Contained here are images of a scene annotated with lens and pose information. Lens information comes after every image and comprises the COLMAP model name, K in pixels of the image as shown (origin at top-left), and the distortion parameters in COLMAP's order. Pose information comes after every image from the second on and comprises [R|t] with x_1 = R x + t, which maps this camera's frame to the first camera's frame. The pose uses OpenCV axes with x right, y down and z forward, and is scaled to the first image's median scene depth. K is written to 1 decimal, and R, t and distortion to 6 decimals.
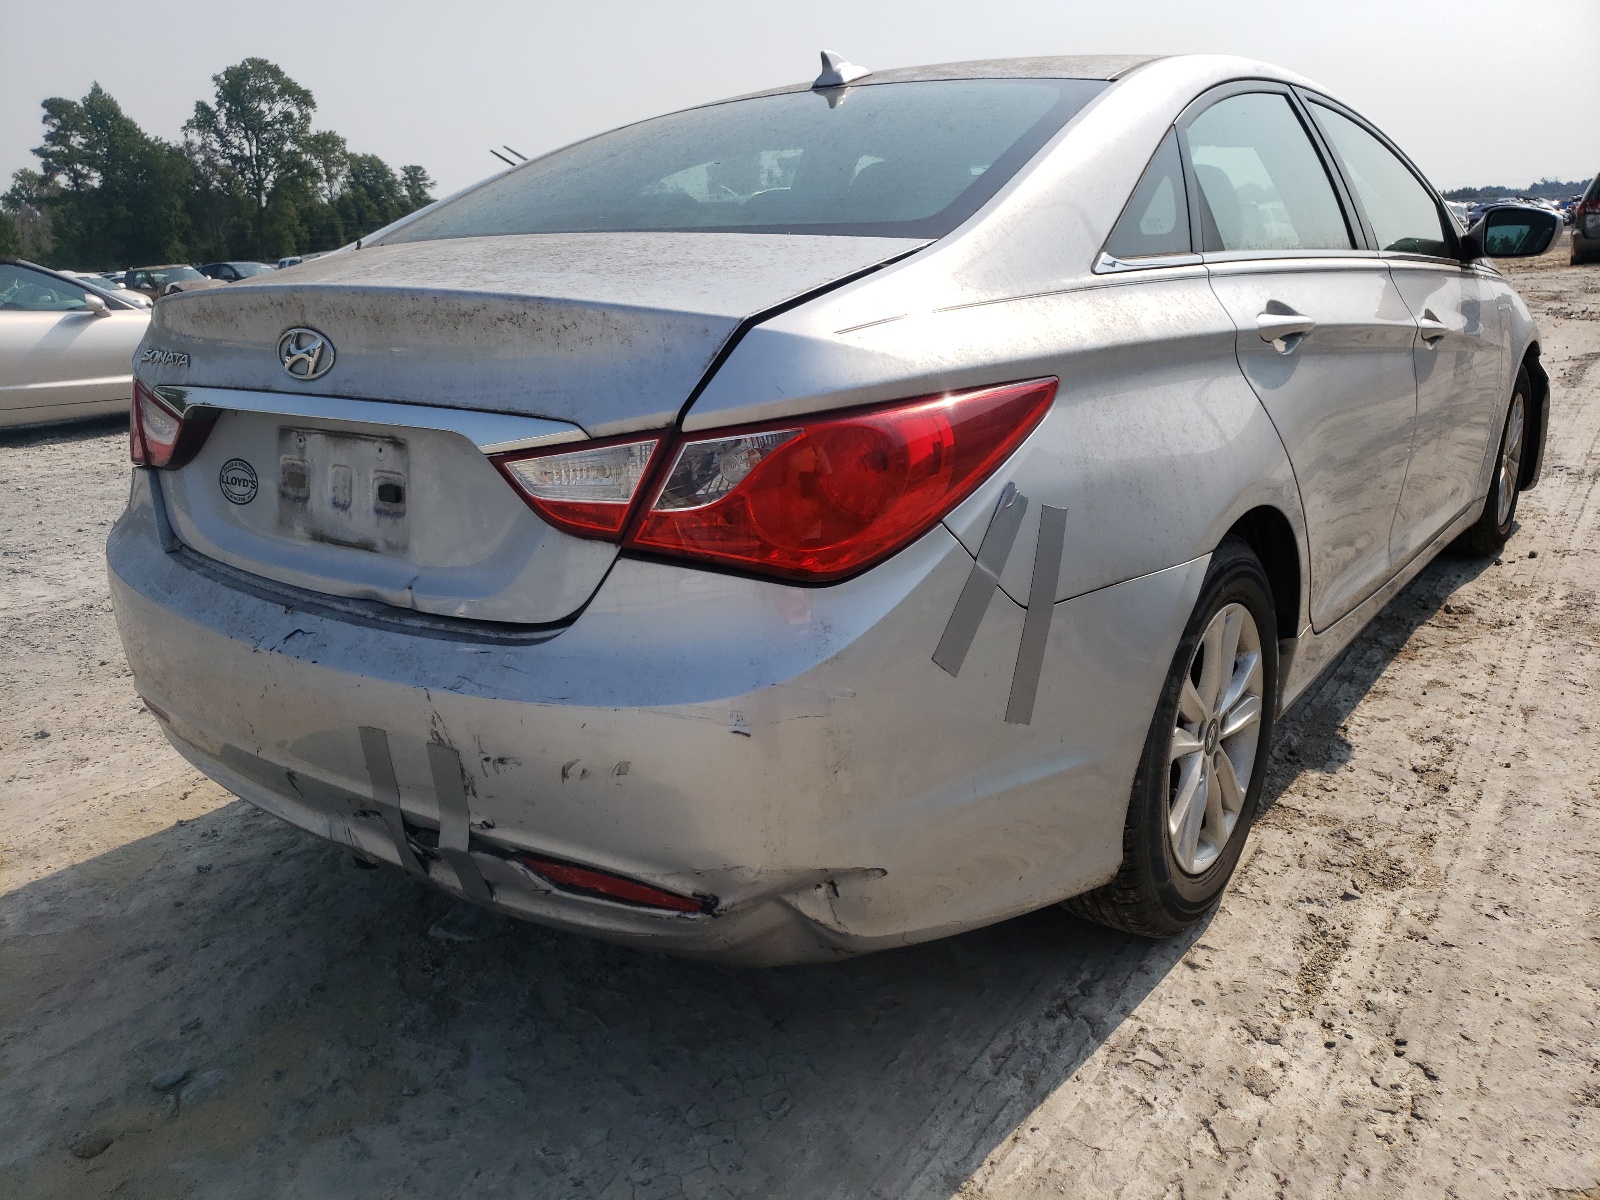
lens RADIAL K [[1211.4, 0, 789.0], [0, 1211.4, 594.8], [0, 0, 1]] dist [0.005259, -0.006140]
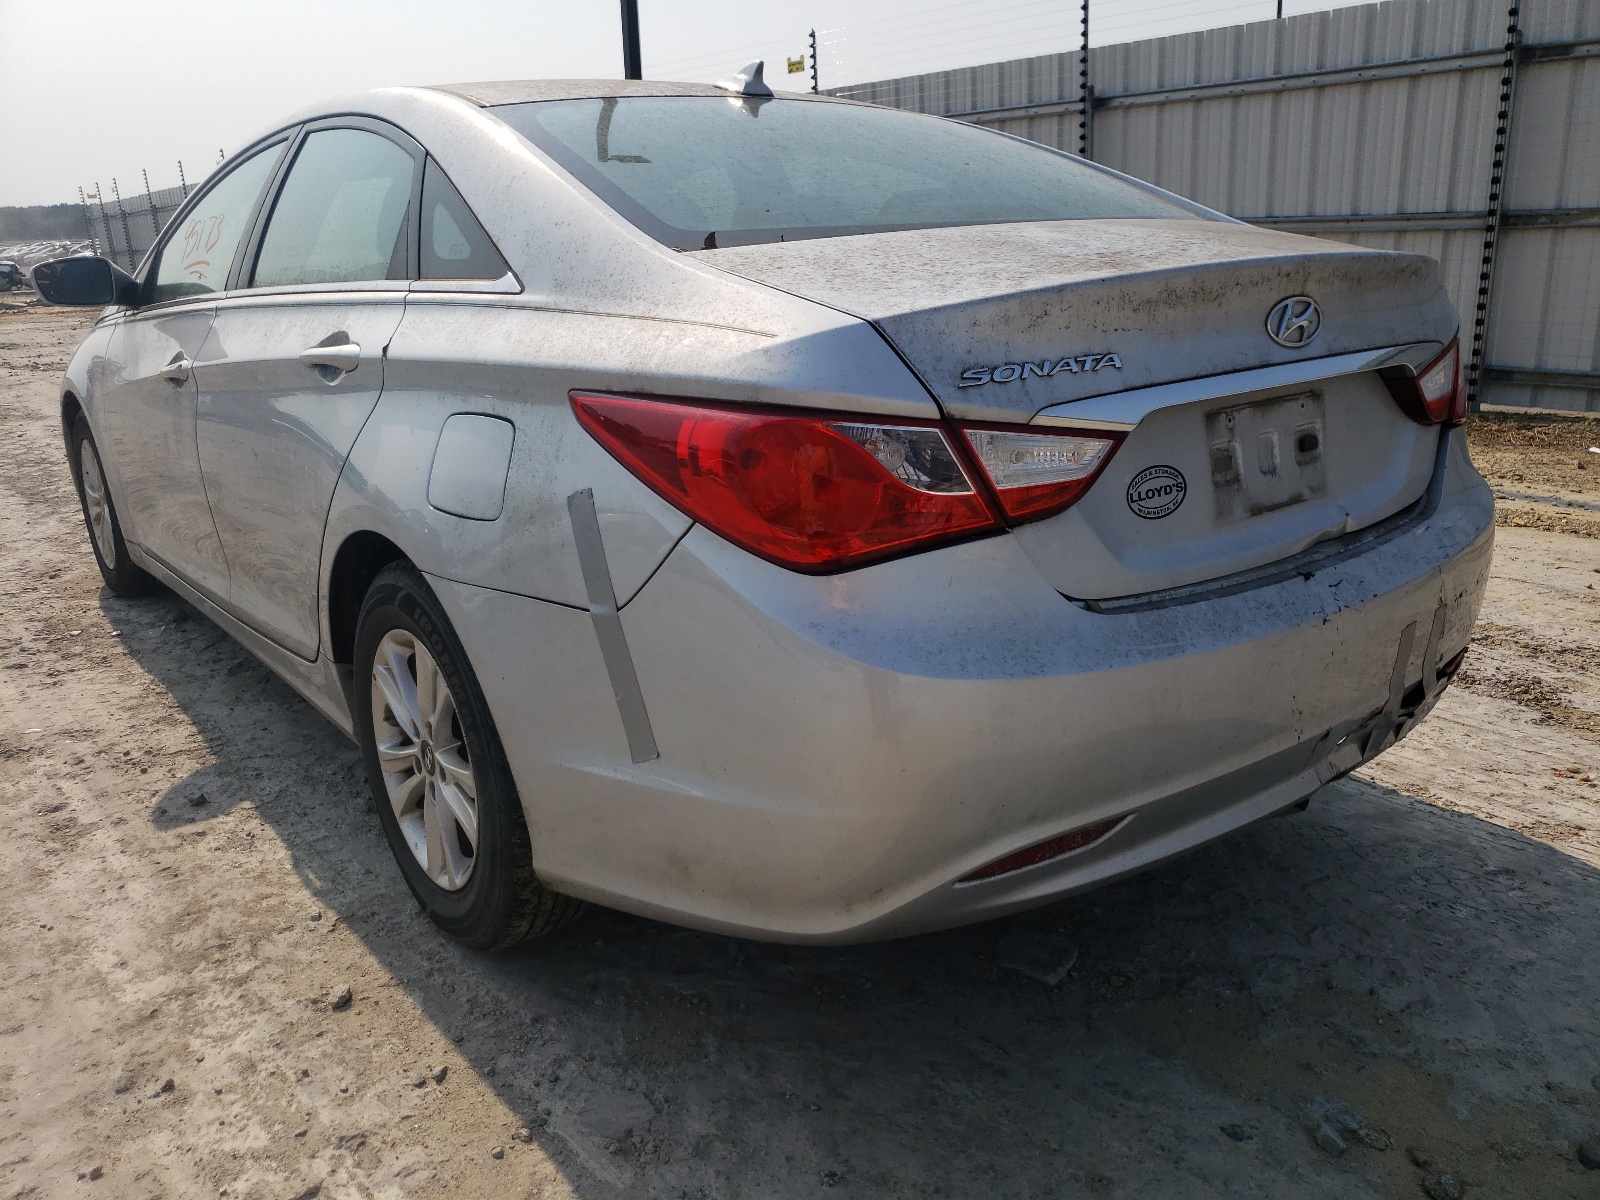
lens RADIAL K [[1211.4, 0, 789.0], [0, 1211.4, 594.8], [0, 0, 1]] dist [0.005259, -0.006140]
pose [[0.277577, -0.250427, 0.927490, -1.417819], [0.293228, 0.941443, 0.166438, -0.257731], [-0.914860, 0.225767, 0.334755, 1.019072]]
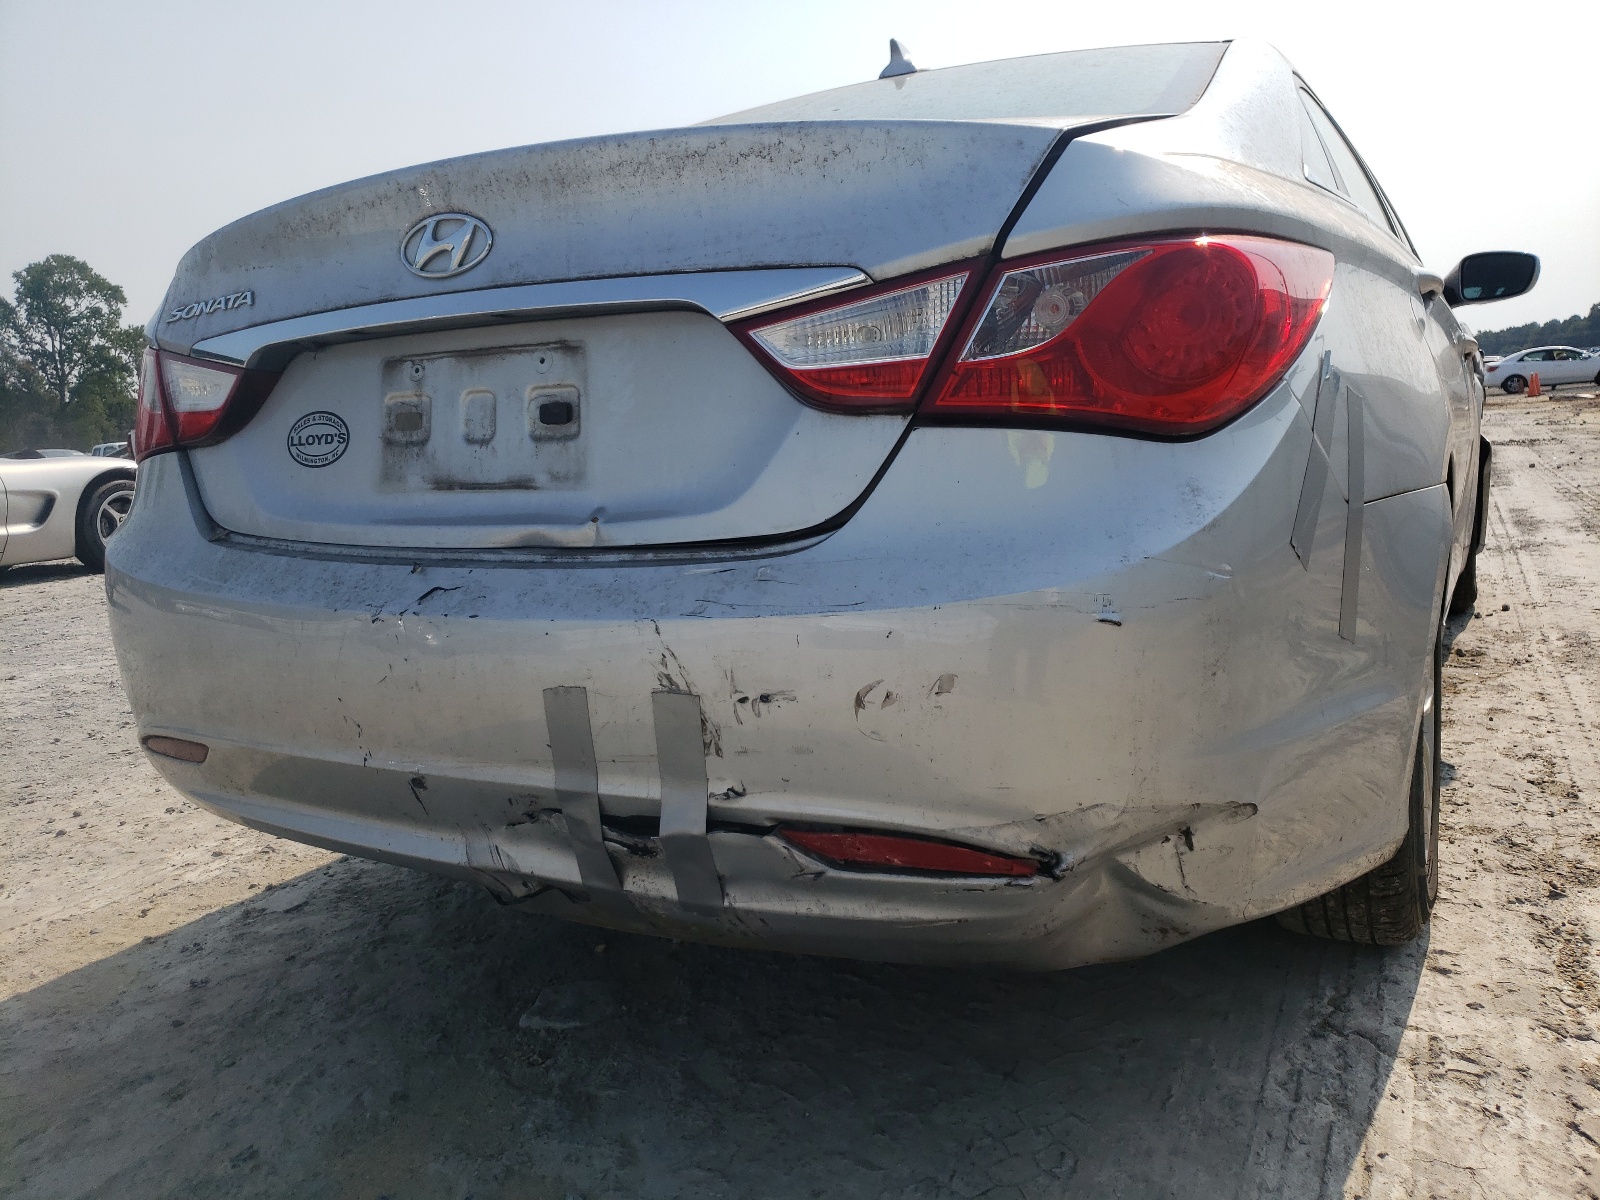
lens RADIAL K [[1227.8, 0, 804.4], [0, 1227.8, 604.6], [0, 0, 1]] dist [-0.022513, 0.055961]
pose [[0.990647, -0.043175, 0.129437, -0.256213], [0.059099, 0.990790, -0.121831, 0.142639], [-0.122984, 0.128341, 0.984075, 0.176387]]
